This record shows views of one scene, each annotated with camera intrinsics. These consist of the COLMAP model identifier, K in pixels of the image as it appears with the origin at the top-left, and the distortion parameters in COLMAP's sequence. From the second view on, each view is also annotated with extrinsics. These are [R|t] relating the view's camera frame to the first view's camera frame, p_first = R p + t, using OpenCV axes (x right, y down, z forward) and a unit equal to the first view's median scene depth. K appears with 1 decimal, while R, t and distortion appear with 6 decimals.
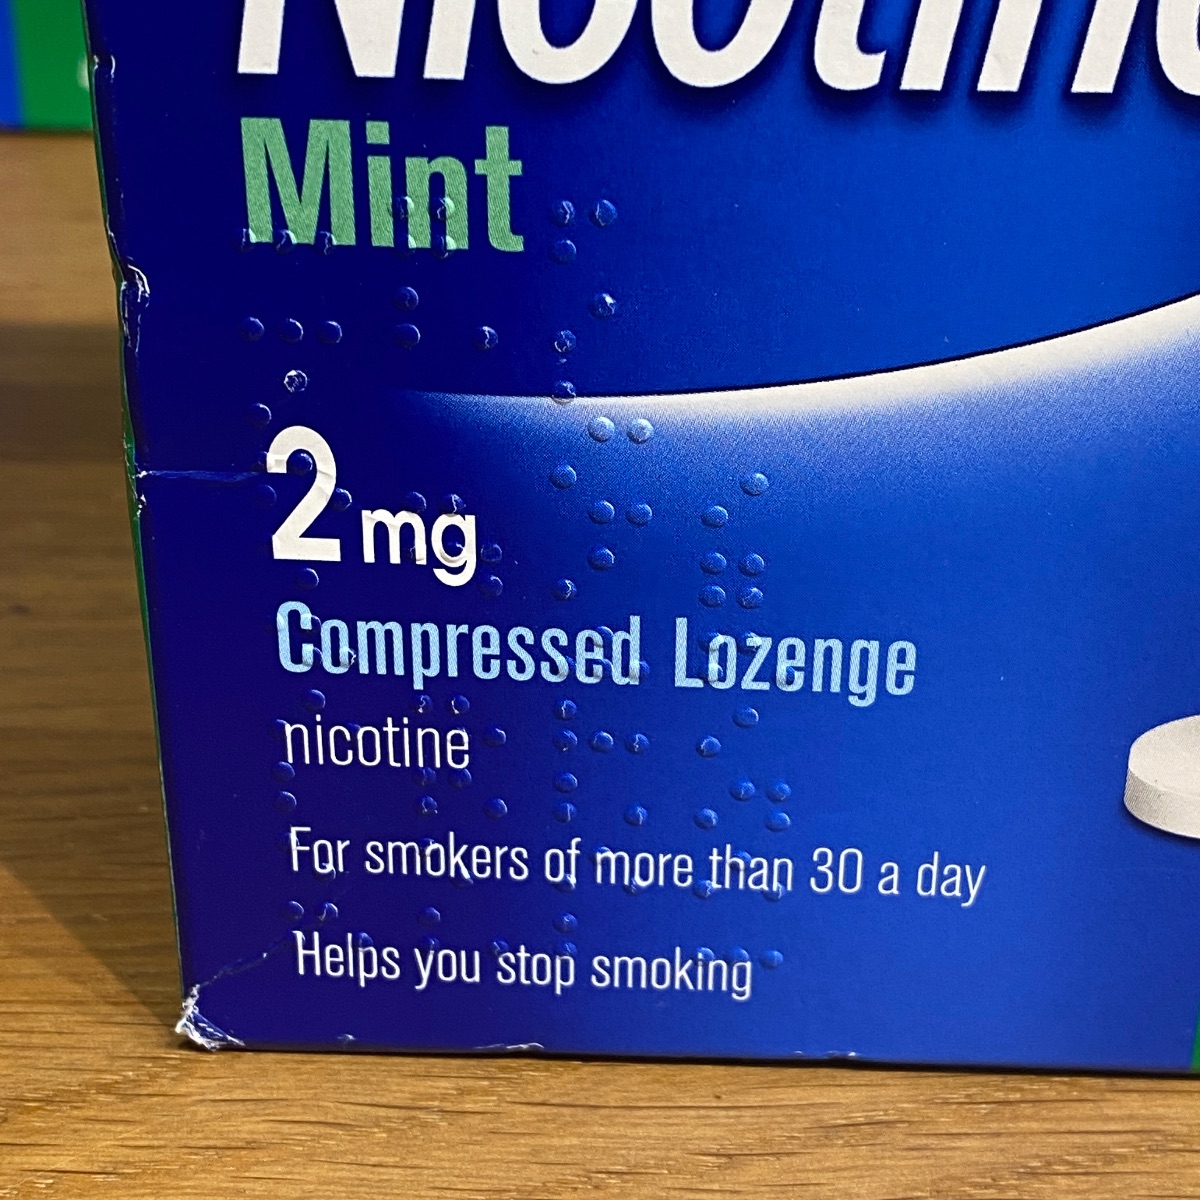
lens RADIAL K [[2468.0, 0, 620.0], [0, 2468.0, 597.3], [0, 0, 1]] dist [0.227984, -0.943084]
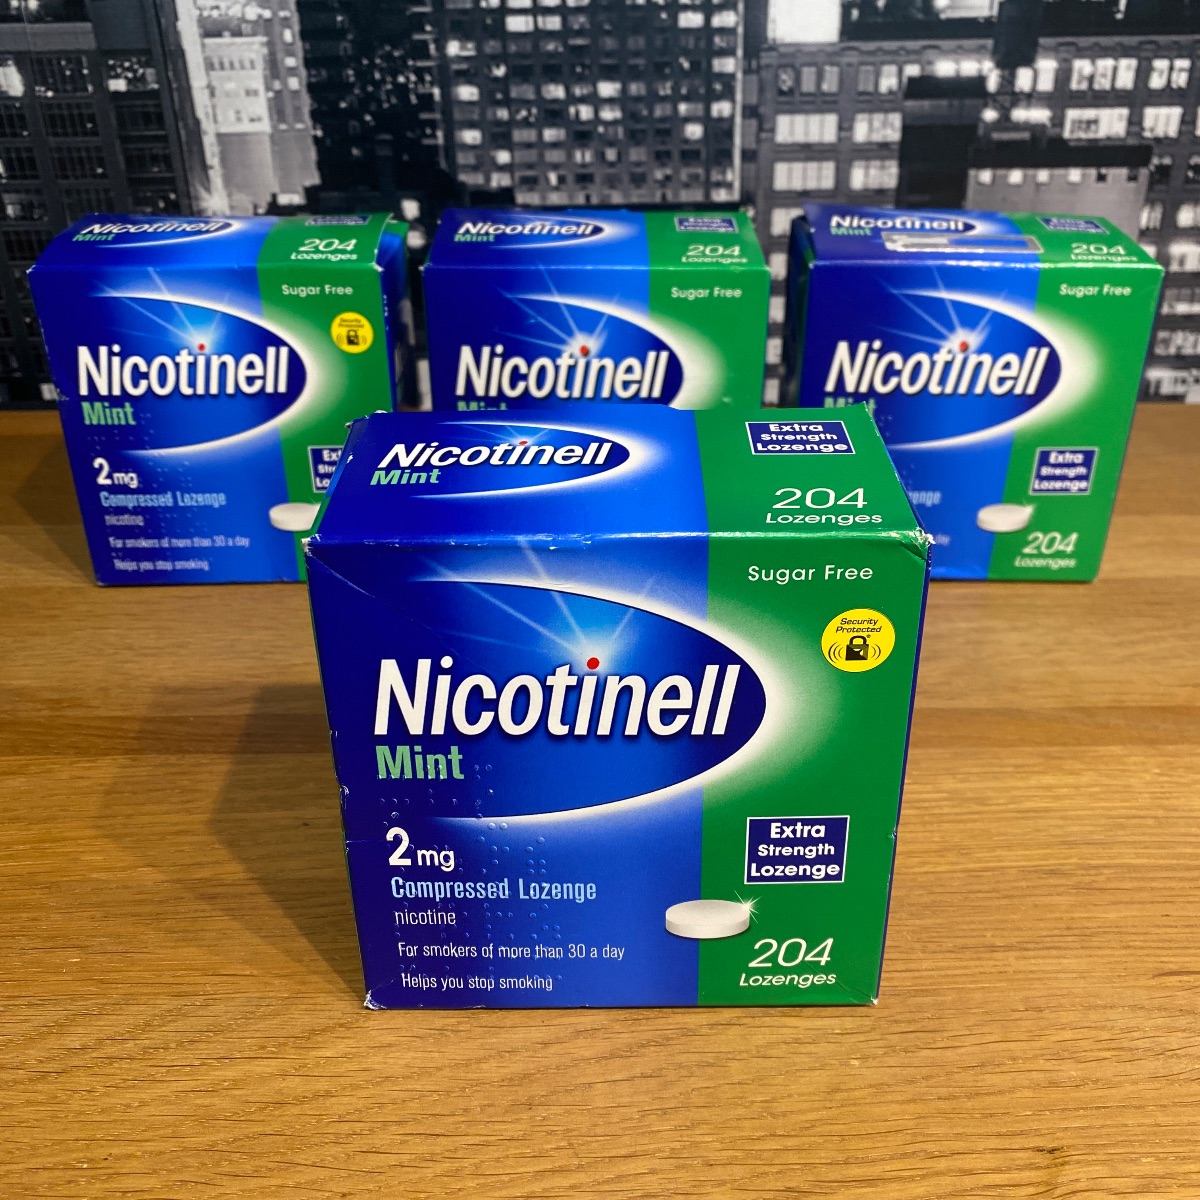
lens RADIAL K [[1236.2, 0, 617.6], [0, 1236.2, 578.7], [0, 0, 1]] dist [0.181523, -0.698883]
pose [[0.999331, -0.030251, 0.020549, 0.125369], [0.030752, 0.999226, -0.024526, -0.325537], [-0.019791, 0.025141, 0.999488, -0.589812]]
